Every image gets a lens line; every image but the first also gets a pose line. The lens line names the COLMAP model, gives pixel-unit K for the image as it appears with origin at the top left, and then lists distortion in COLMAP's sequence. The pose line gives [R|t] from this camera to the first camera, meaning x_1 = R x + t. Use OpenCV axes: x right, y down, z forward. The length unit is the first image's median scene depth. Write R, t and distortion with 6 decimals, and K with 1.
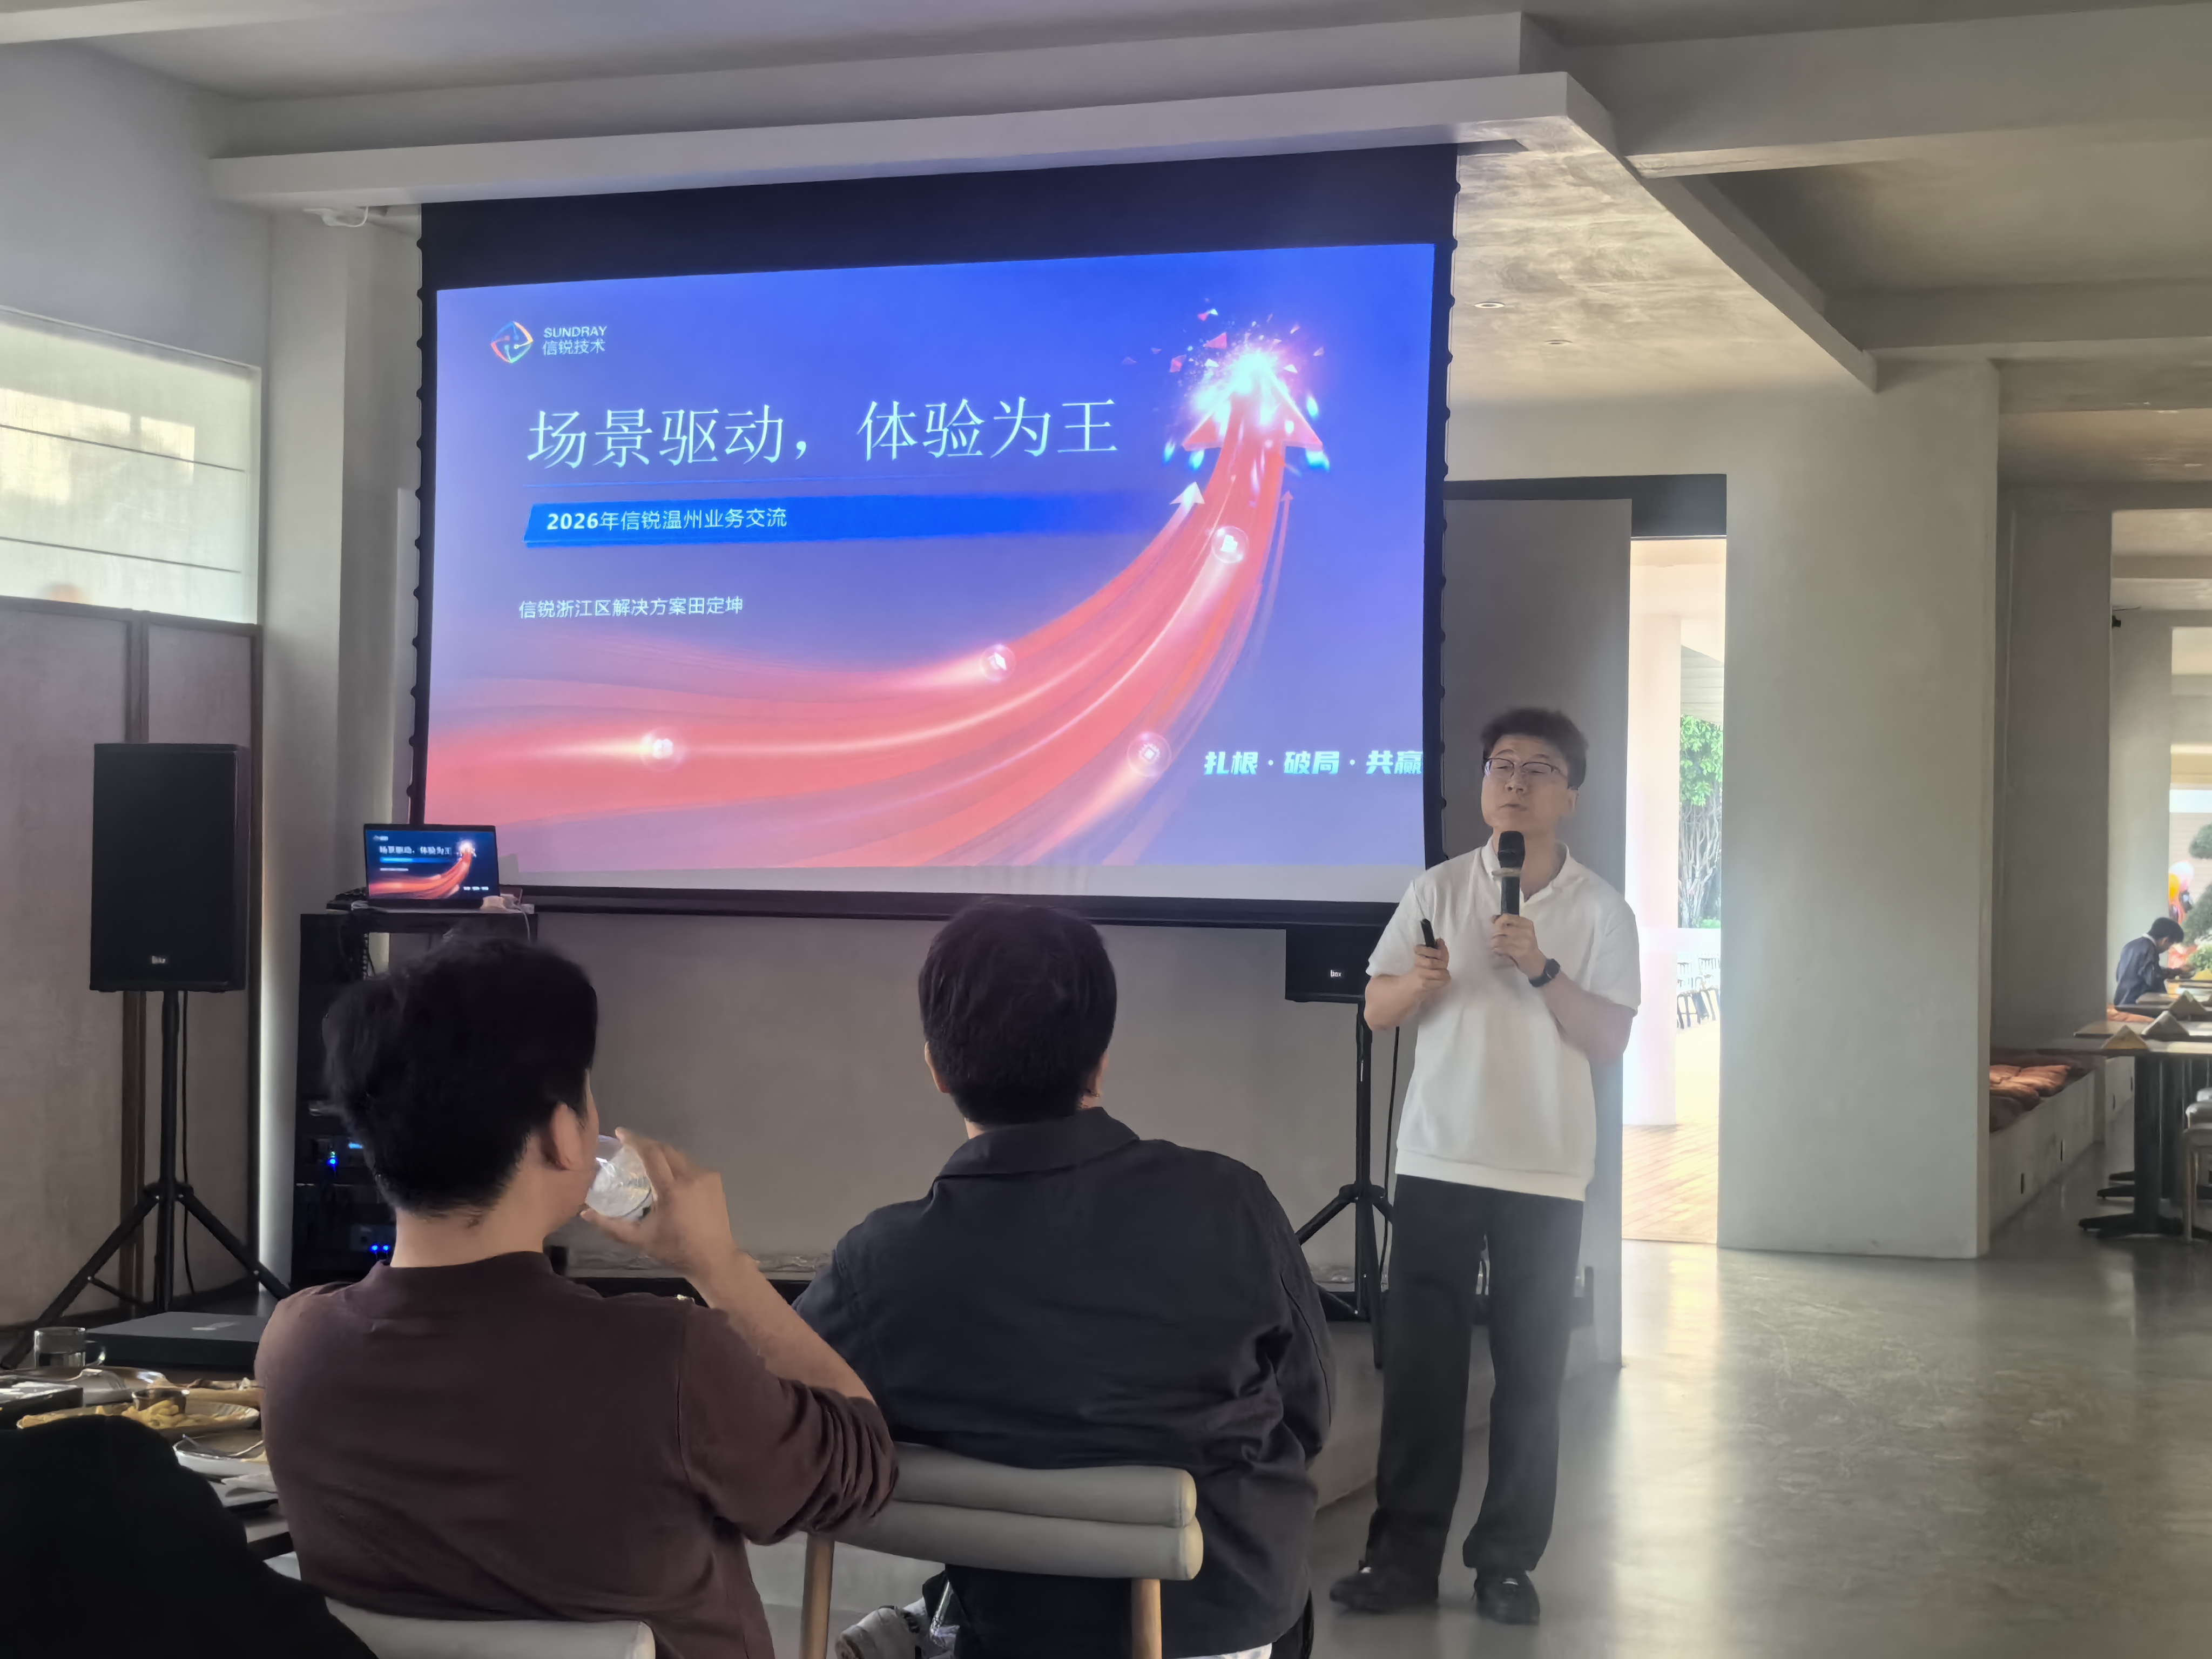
lens RADIAL K [[3455.0, 0, 1106.0], [0, 3455.0, 829.5], [0, 0, 1]] dist [0.231448, -1.027013]
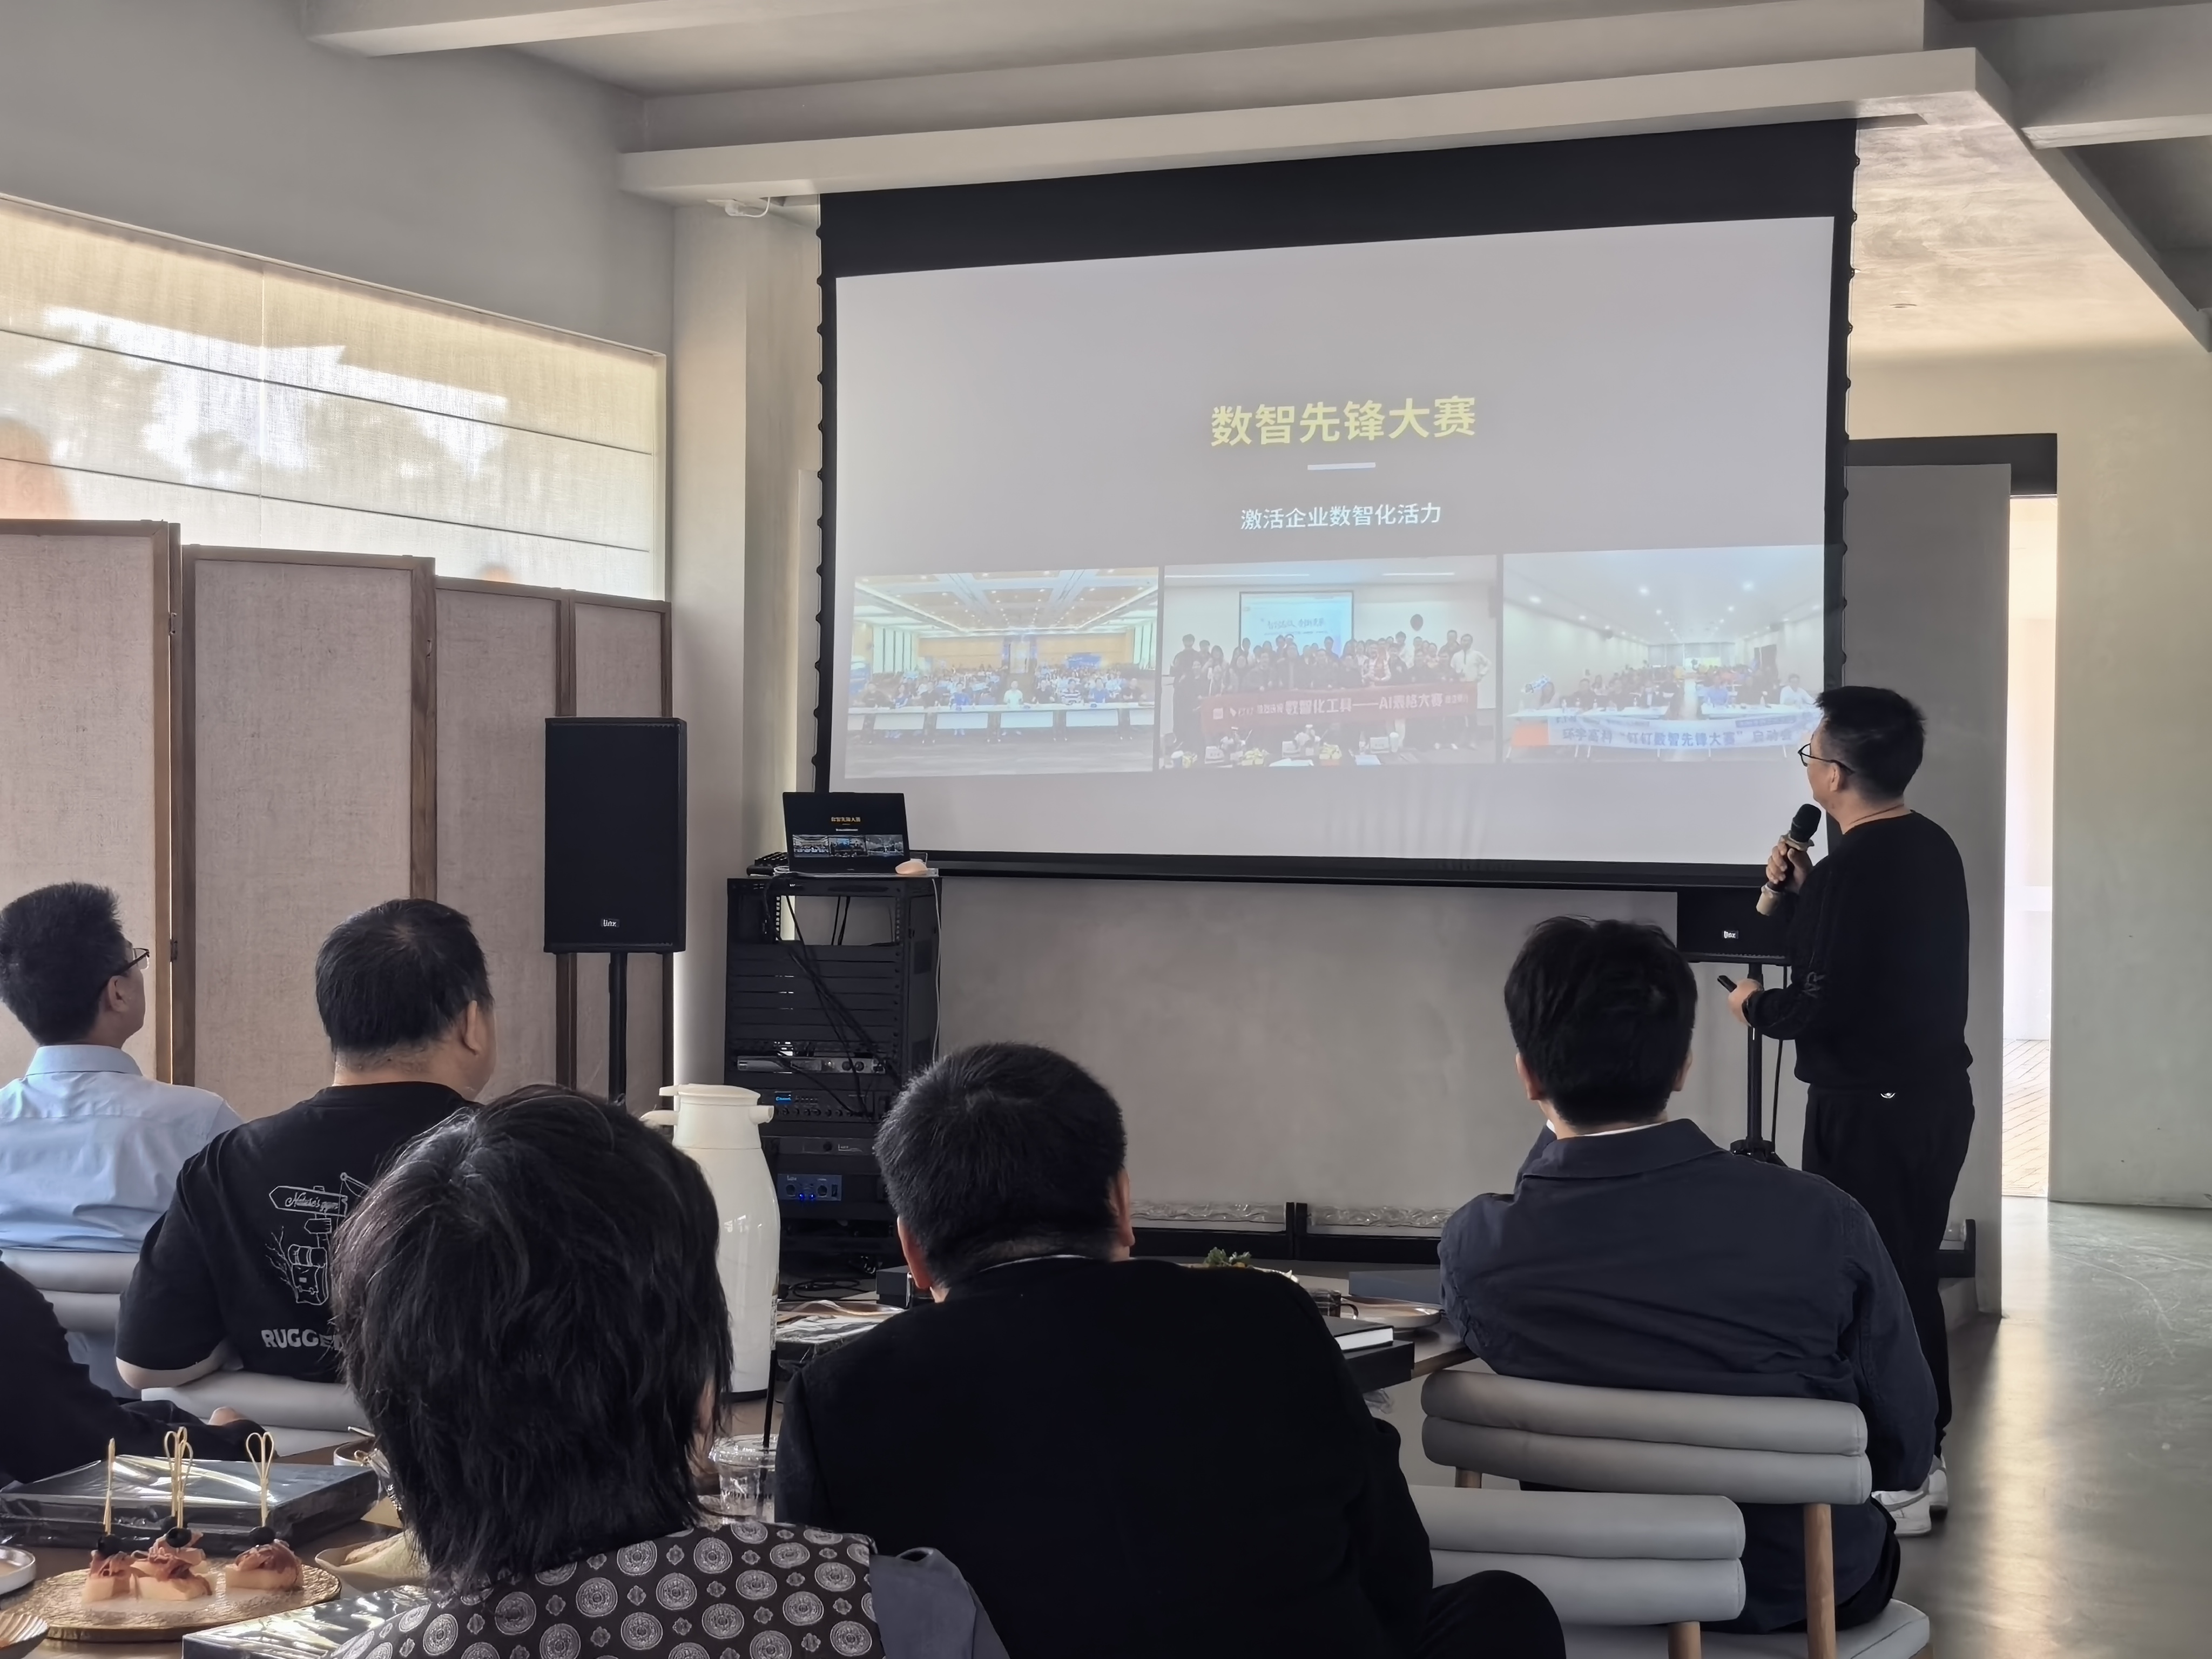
lens RADIAL K [[3455.0, 0, 1106.0], [0, 3455.0, 829.5], [0, 0, 1]] dist [0.231448, -1.027013]
pose [[0.998662, -0.005526, -0.051421, -0.060103], [0.006174, 0.999903, 0.012454, -0.002746], [0.051347, -0.012755, 0.998599, -0.030999]]
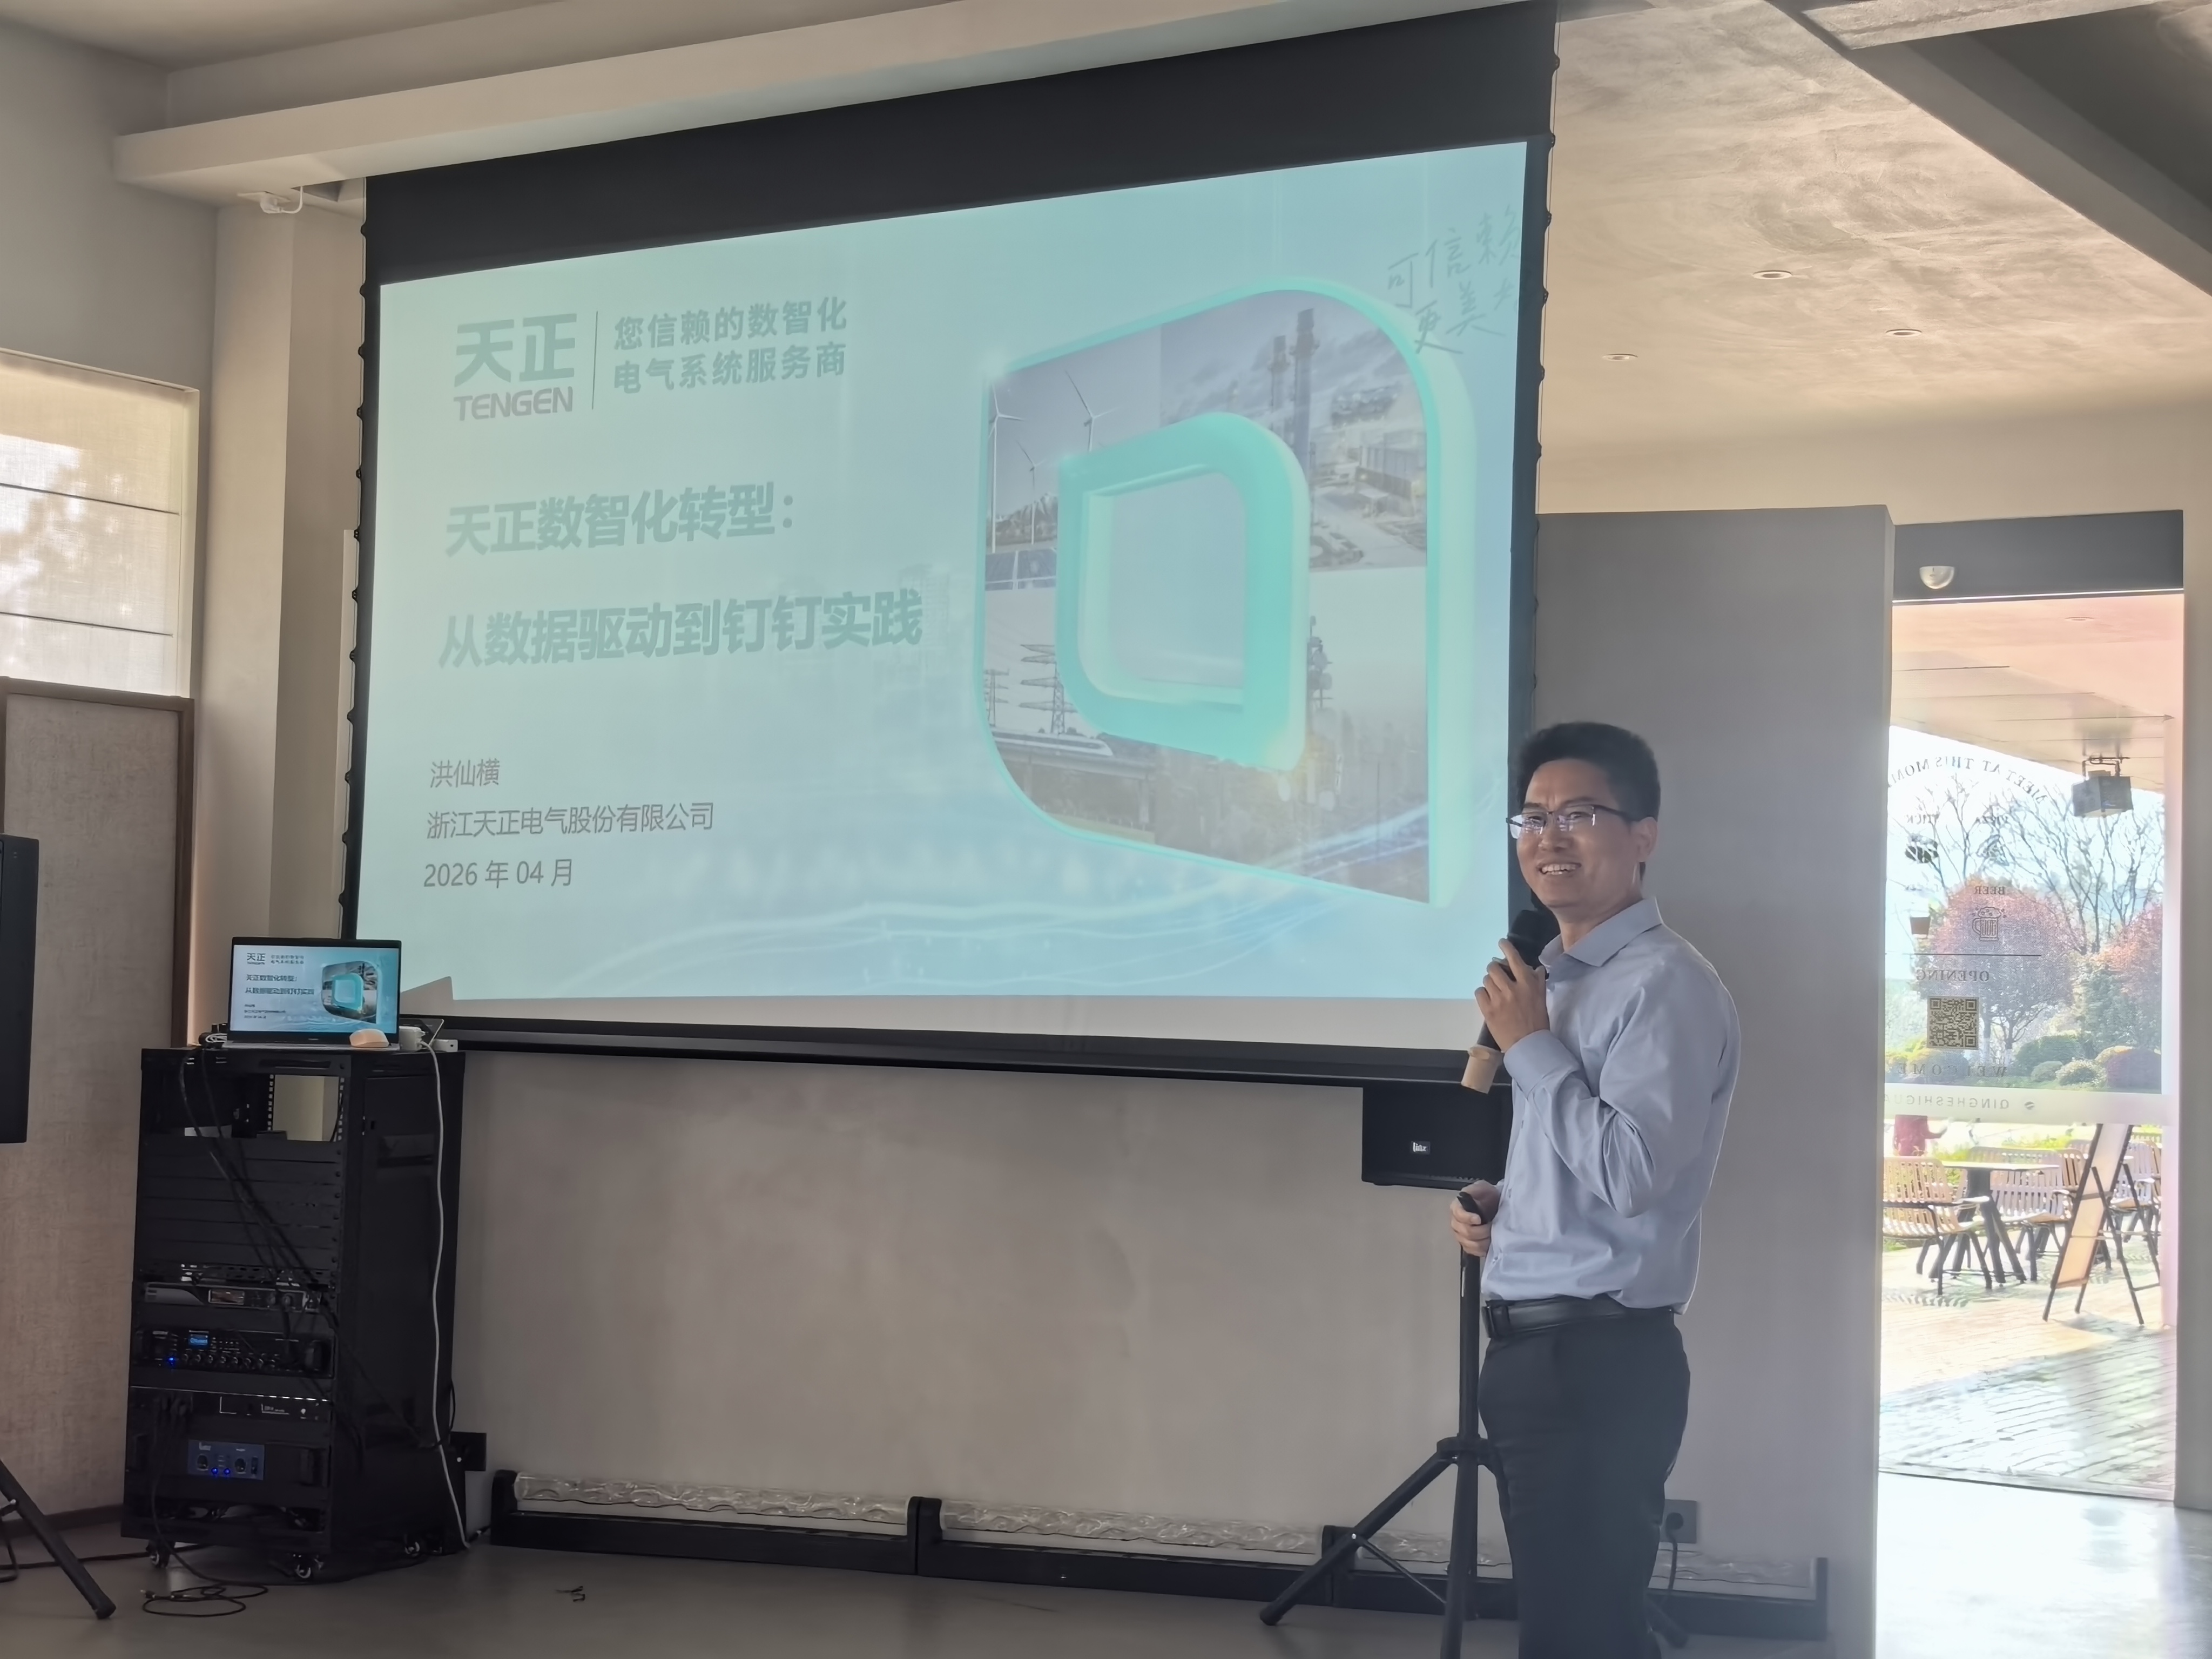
lens RADIAL K [[3453.2, 0, 1072.3], [0, 3453.2, 837.0], [0, 0, 1]] dist [0.200221, -0.921539]
pose [[0.974949, -0.001666, -0.222422, 0.147244], [-0.007406, 0.999174, -0.039948, 0.005586], [0.222305, 0.040595, 0.974132, 0.250415]]
